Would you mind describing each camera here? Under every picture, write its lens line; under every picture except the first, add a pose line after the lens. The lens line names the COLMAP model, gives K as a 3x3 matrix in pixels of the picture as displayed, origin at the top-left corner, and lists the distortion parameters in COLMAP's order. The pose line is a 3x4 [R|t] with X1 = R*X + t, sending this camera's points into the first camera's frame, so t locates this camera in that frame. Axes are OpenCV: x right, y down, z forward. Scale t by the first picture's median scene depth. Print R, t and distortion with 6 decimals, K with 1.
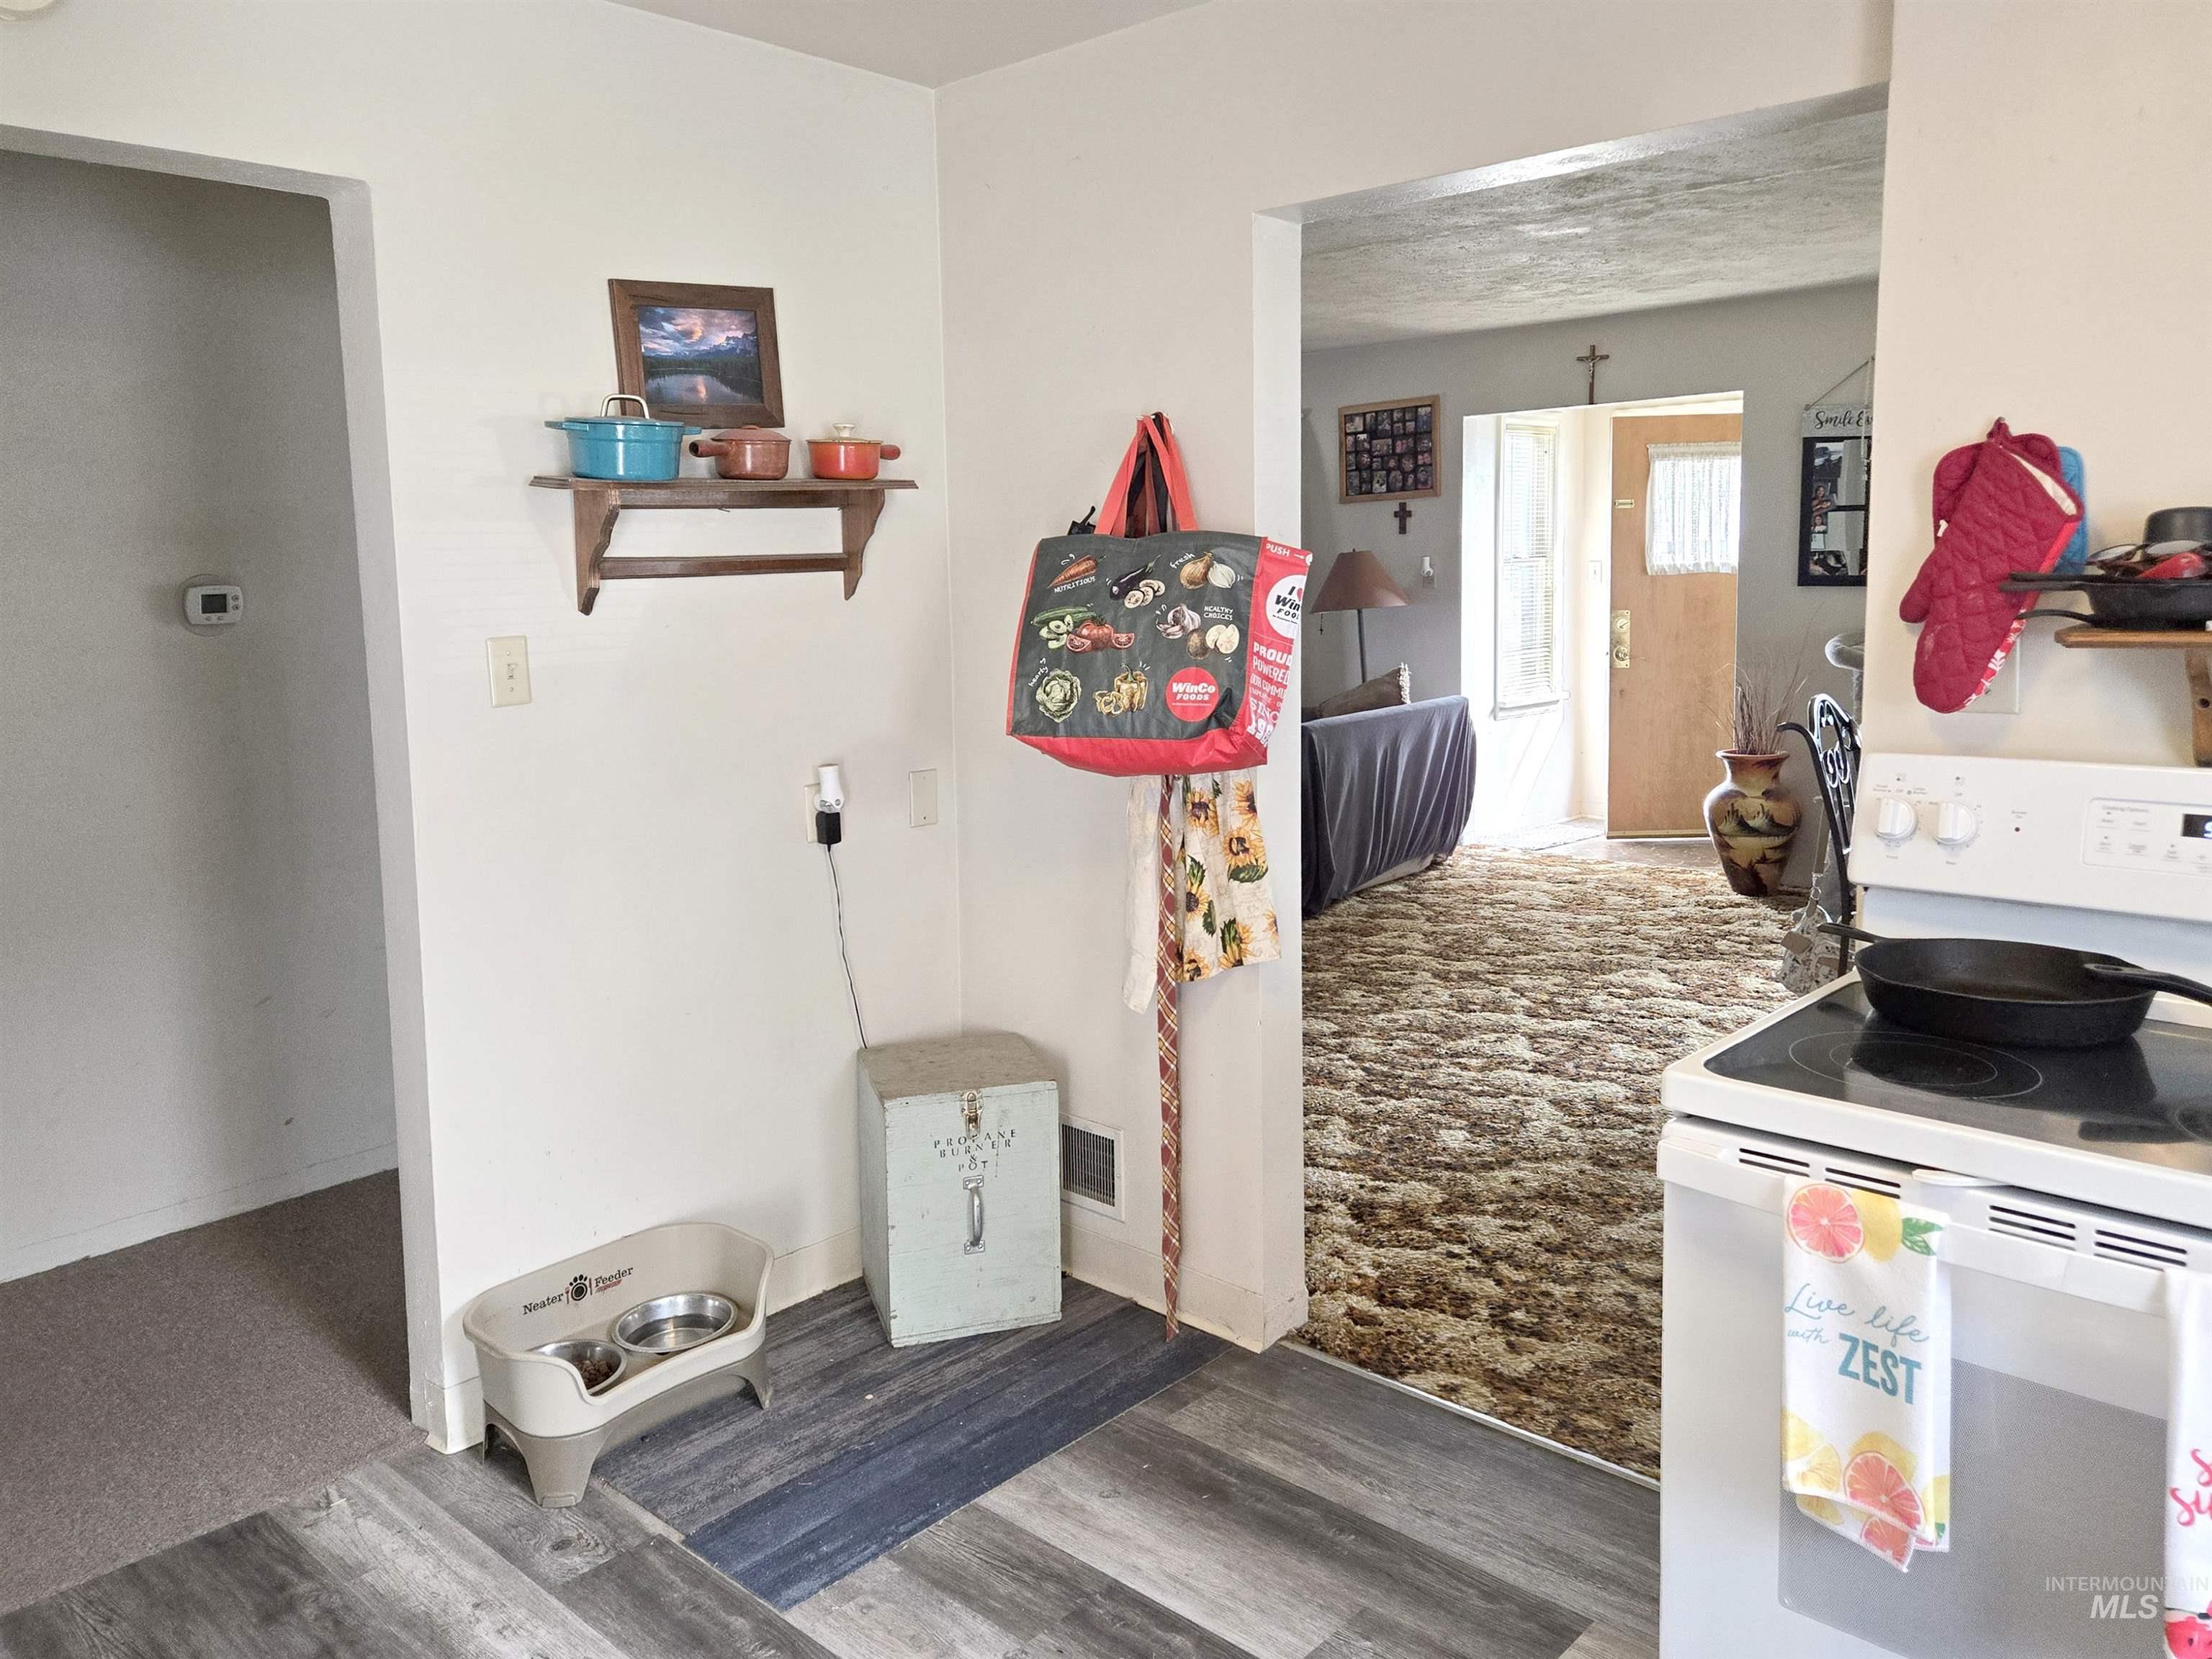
lens RADIAL K [[1641.1, 0, 1106.0], [0, 1641.1, 829.5], [0, 0, 1]] dist [0.074155, 0.002202]
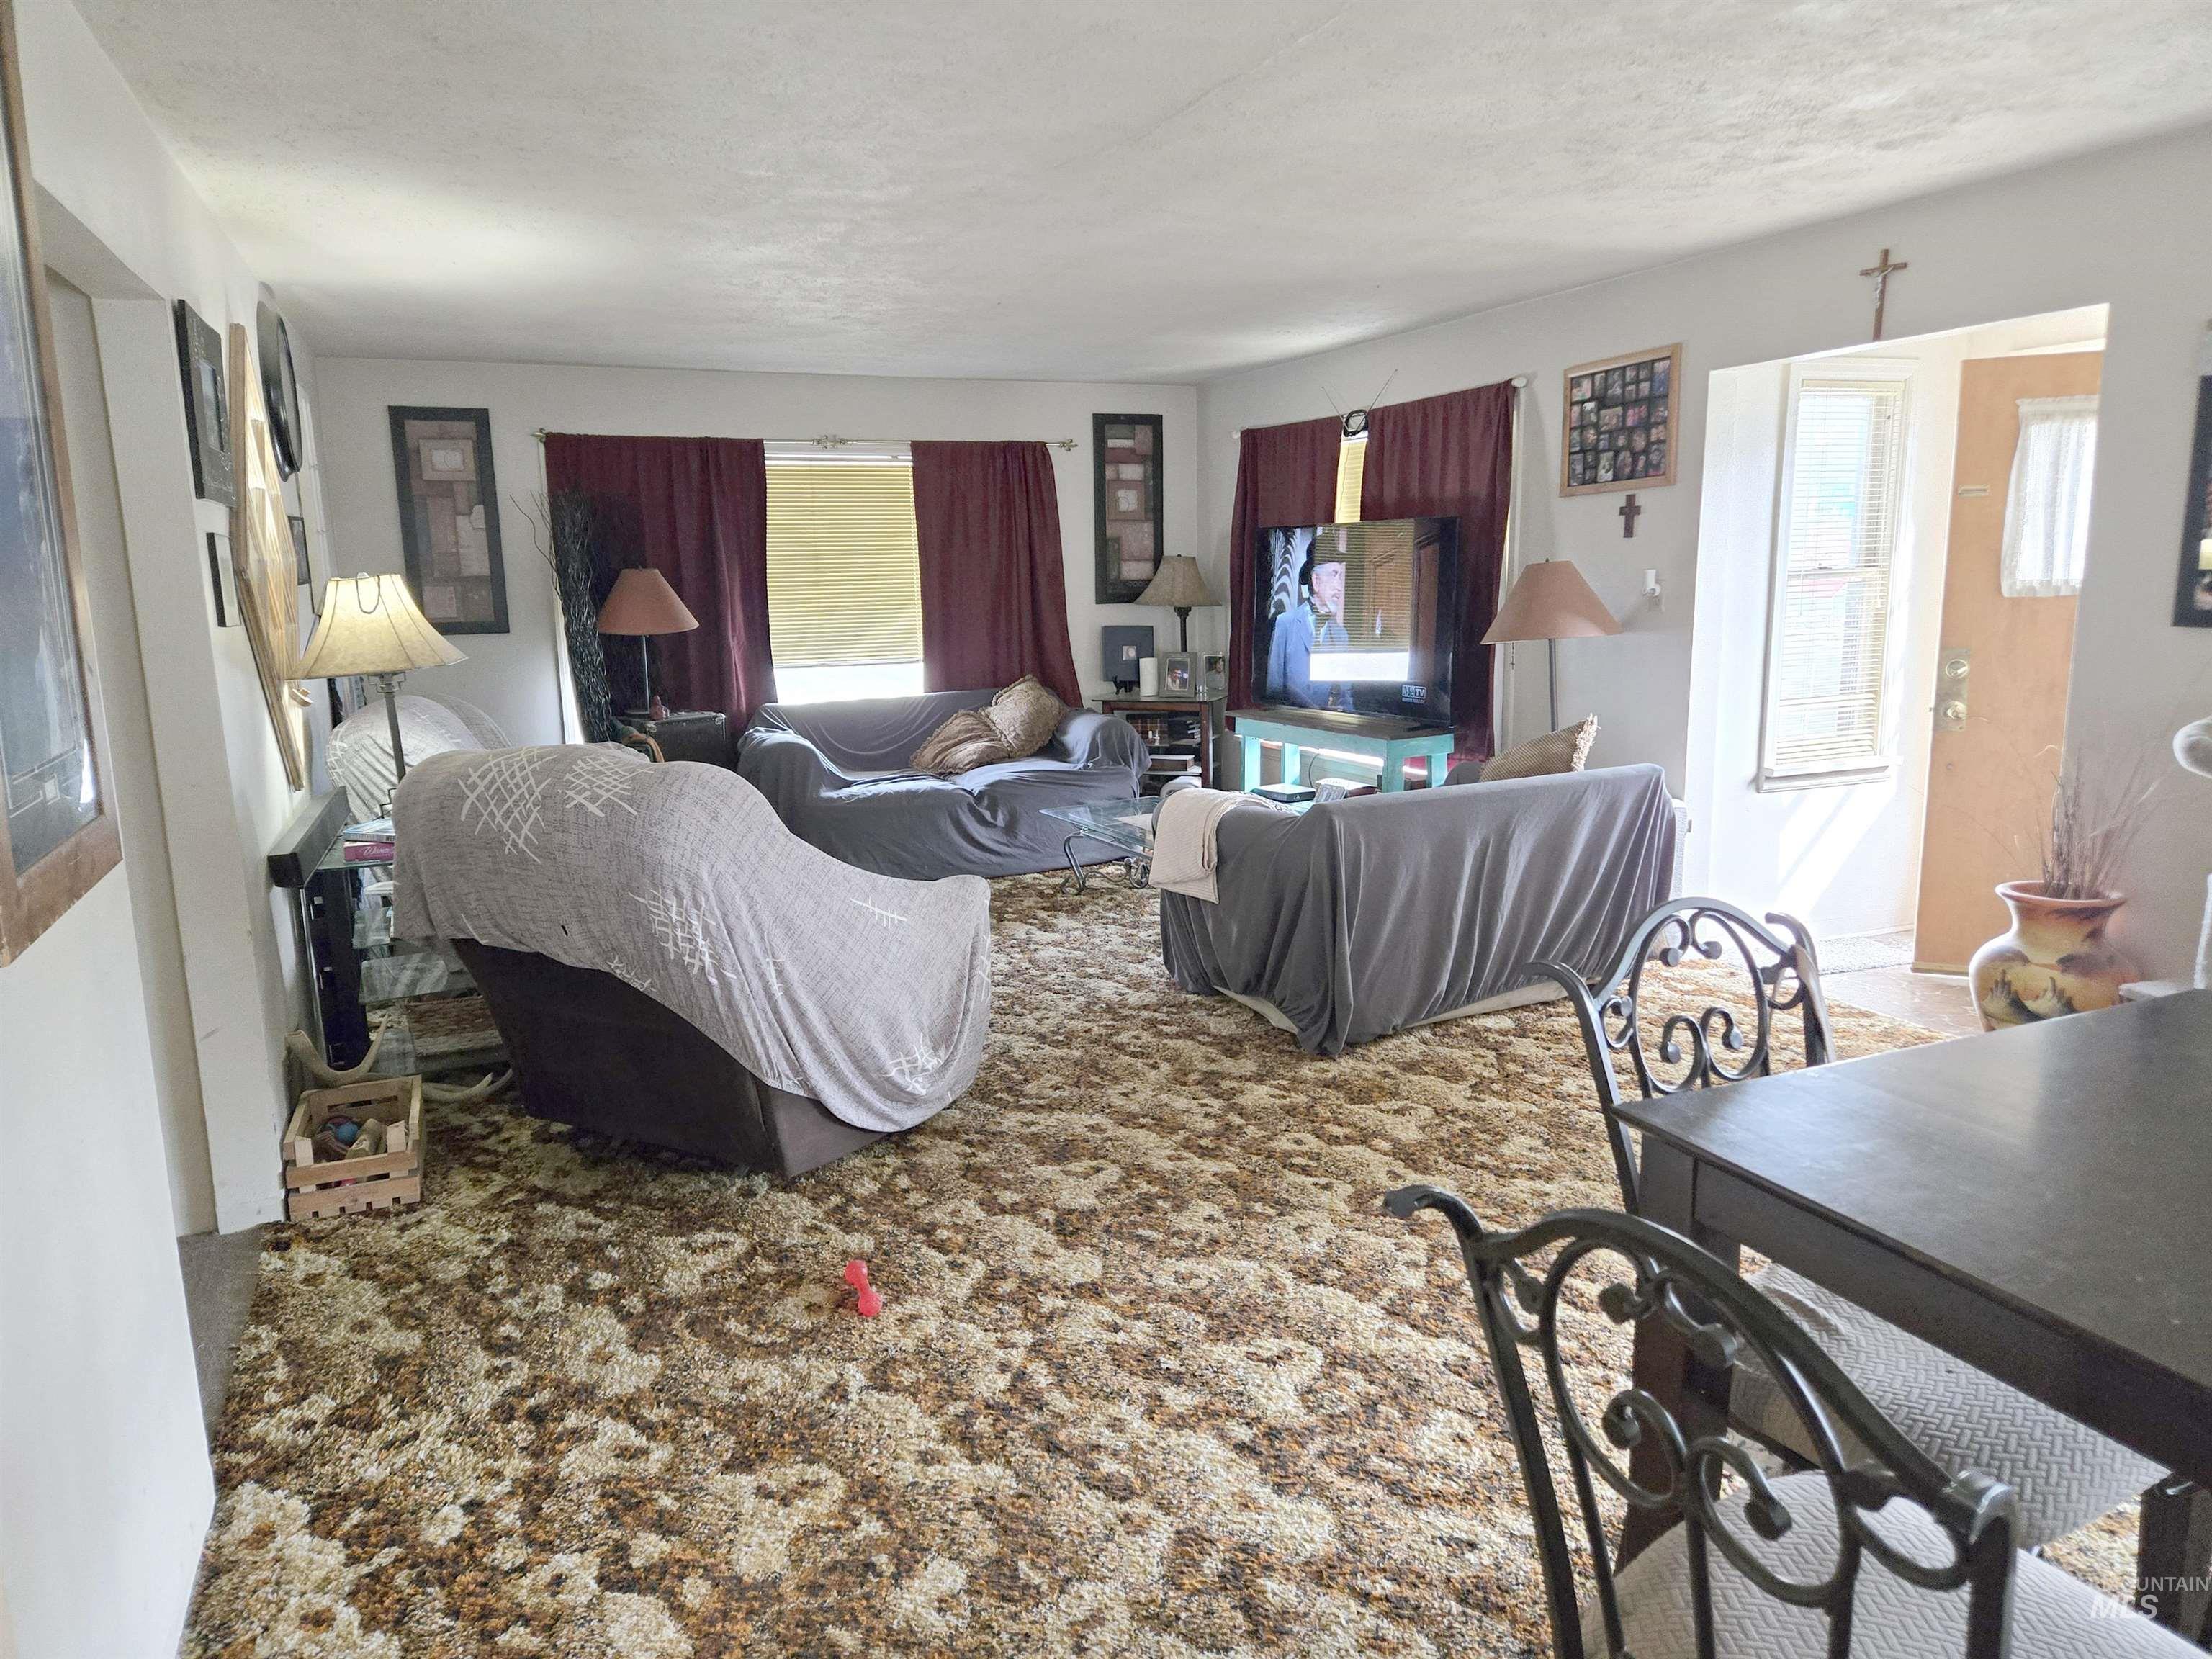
lens RADIAL K [[1447.9, 0, 1098.2], [0, 1447.9, 897.7], [0, 0, 1]] dist [0.041252, -0.003751]
pose [[0.911743, 0.095607, -0.399480, 0.249160], [-0.065939, 0.993989, 0.087396, -0.061446], [0.405434, -0.053341, 0.912567, 0.303392]]
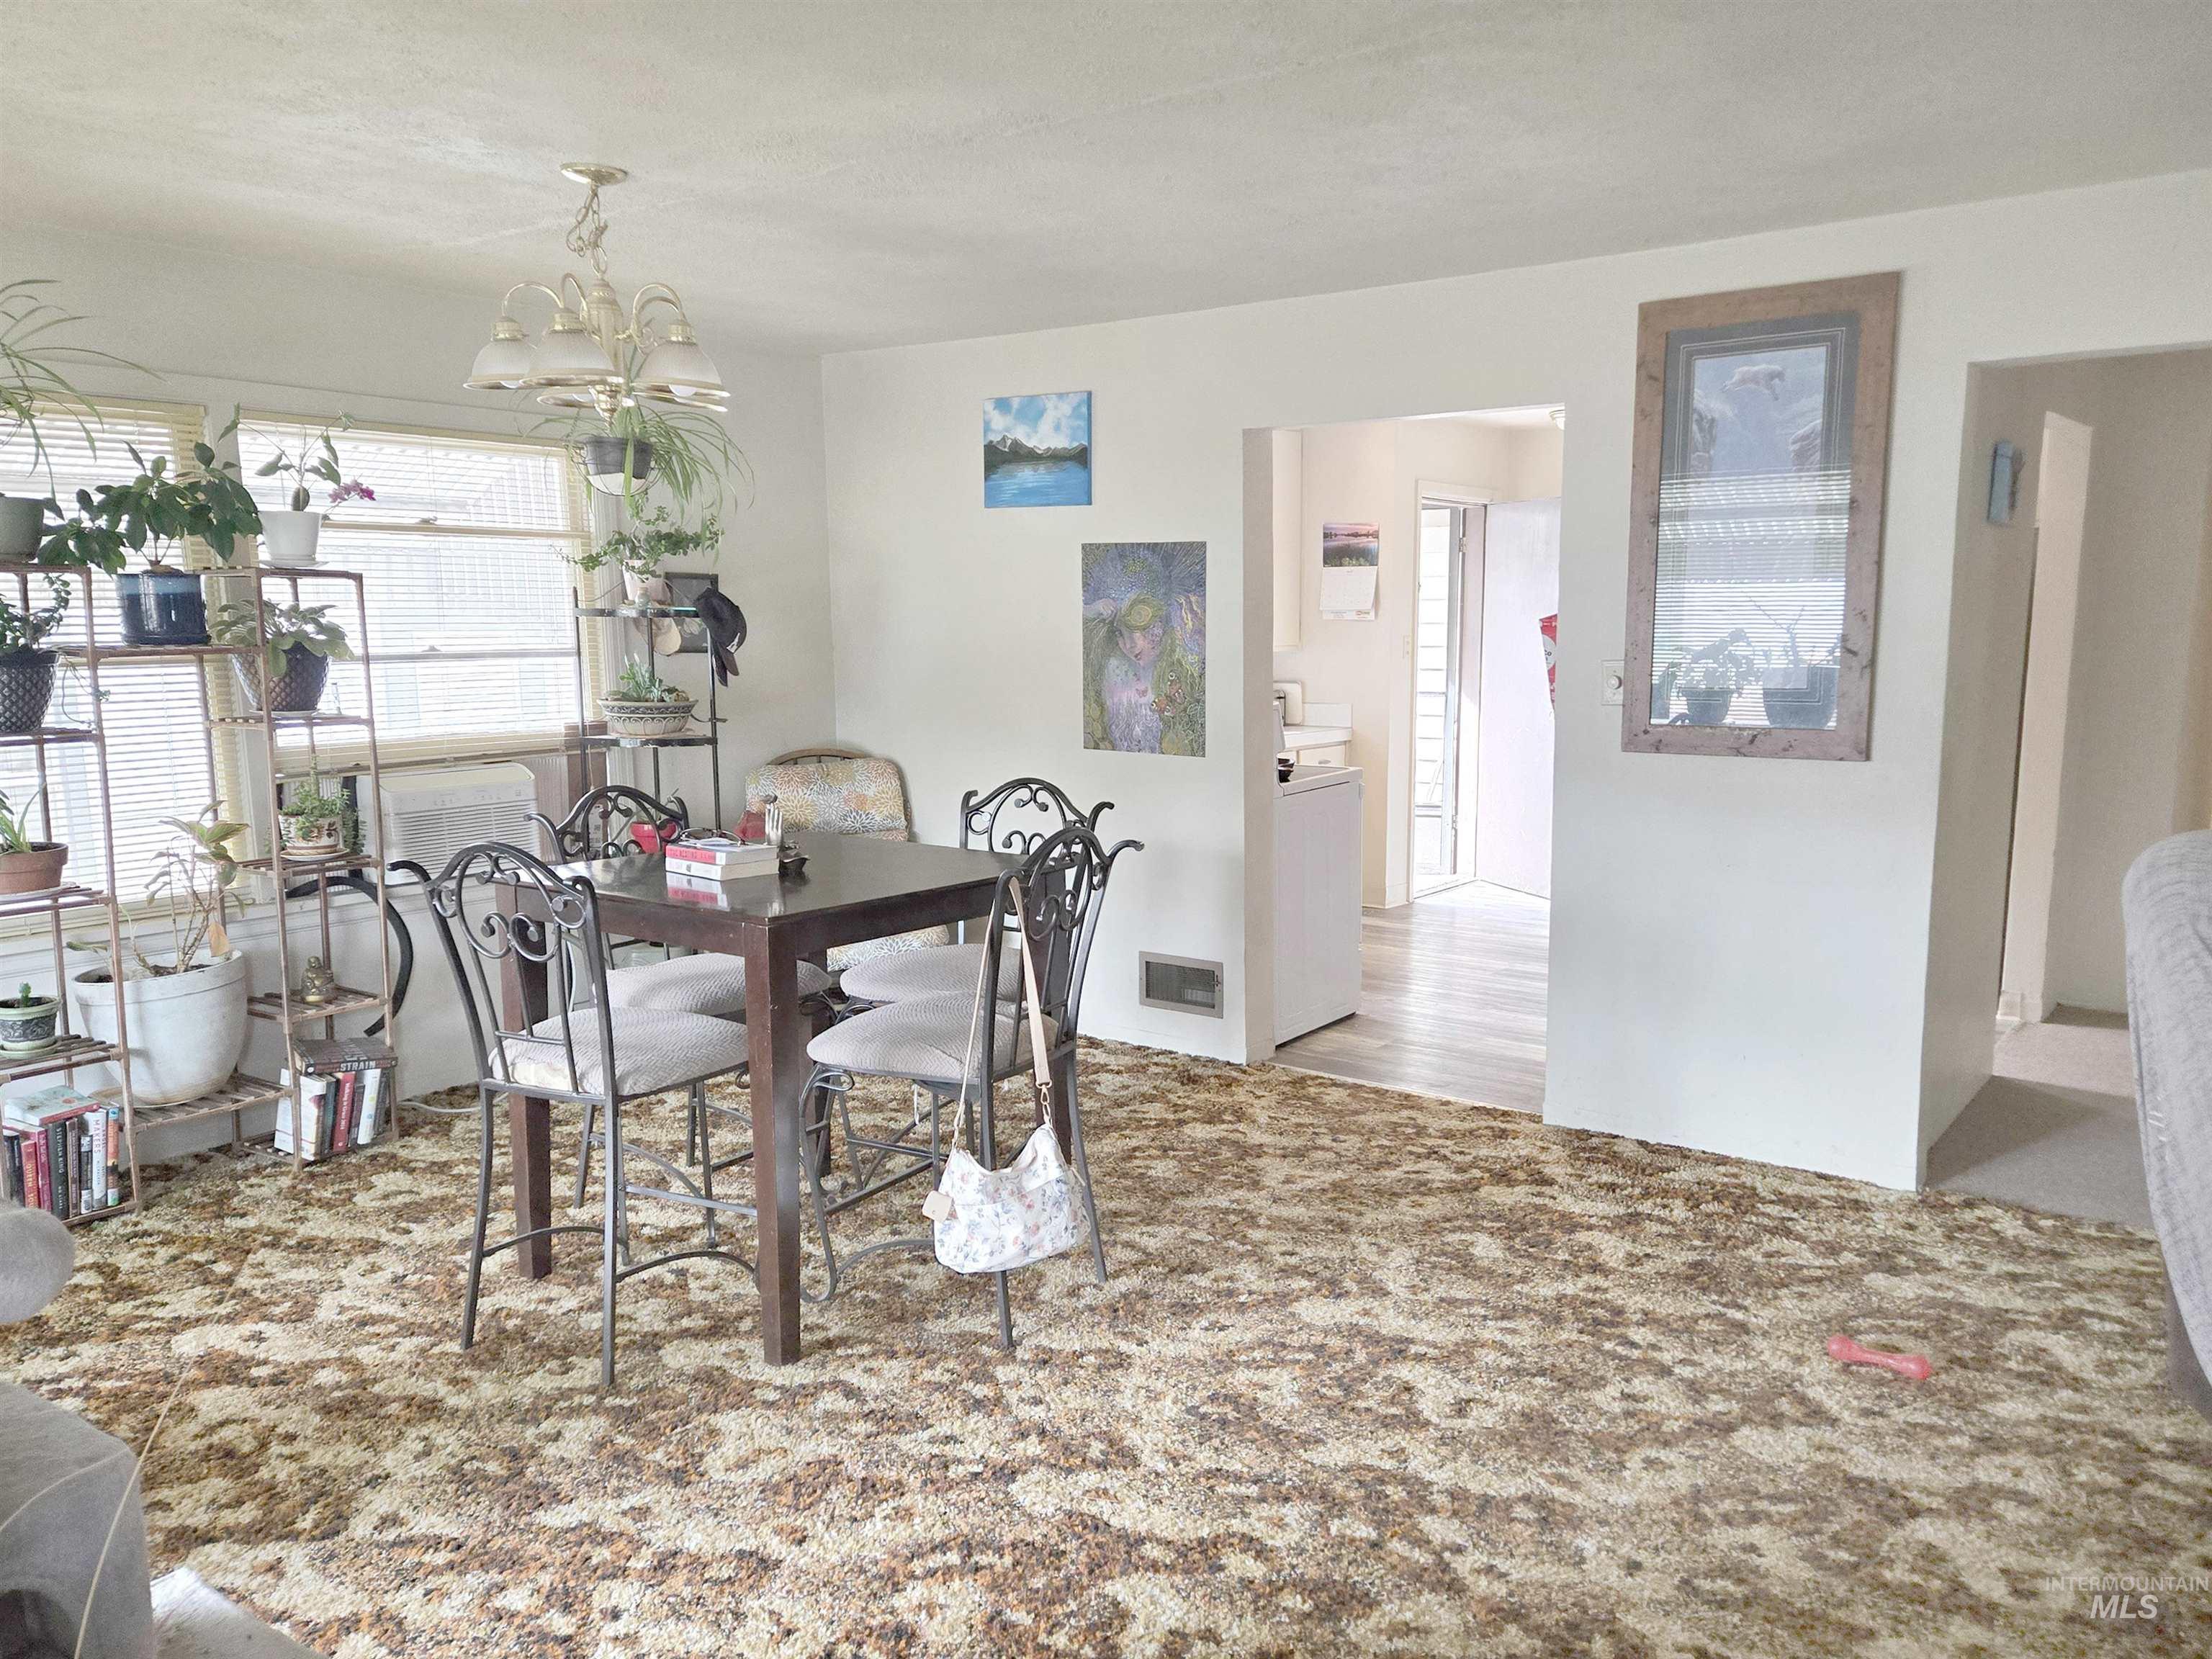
lens RADIAL K [[1641.1, 0, 1106.0], [0, 1641.1, 829.5], [0, 0, 1]] dist [0.074155, 0.002202]
pose [[-0.995819, 0.038824, -0.082683, 0.273819], [0.012065, 0.953154, 0.302246, -0.183782], [0.090544, 0.299985, -0.949637, 0.996393]]
